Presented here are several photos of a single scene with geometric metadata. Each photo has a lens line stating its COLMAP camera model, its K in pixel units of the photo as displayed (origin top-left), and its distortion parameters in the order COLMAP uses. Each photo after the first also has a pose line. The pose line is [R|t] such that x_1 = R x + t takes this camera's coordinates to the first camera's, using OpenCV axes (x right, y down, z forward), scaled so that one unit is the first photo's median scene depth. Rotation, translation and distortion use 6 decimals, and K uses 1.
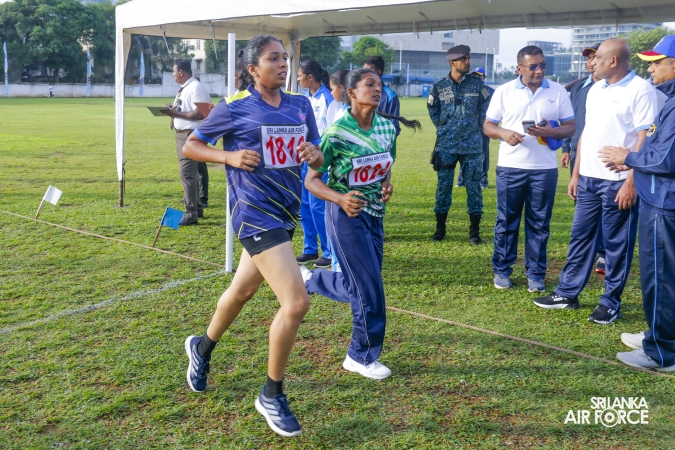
lens RADIAL K [[698.3, 0, 302.2], [0, 698.3, 167.8], [0, 0, 1]] dist [0.004908, 0.008278]
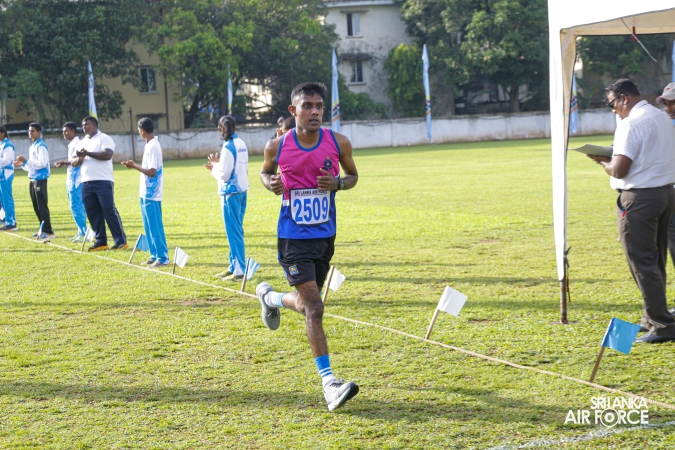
lens RADIAL K [[1414.8, 0, 337.2], [0, 1414.8, 201.7], [0, 0, 1]] dist [0.058576, 0.178219]
pose [[0.890712, -0.031406, -0.453482, 0.109876], [0.008799, 0.998615, -0.051875, 0.011313], [0.454483, 0.042216, 0.889755, -0.157205]]
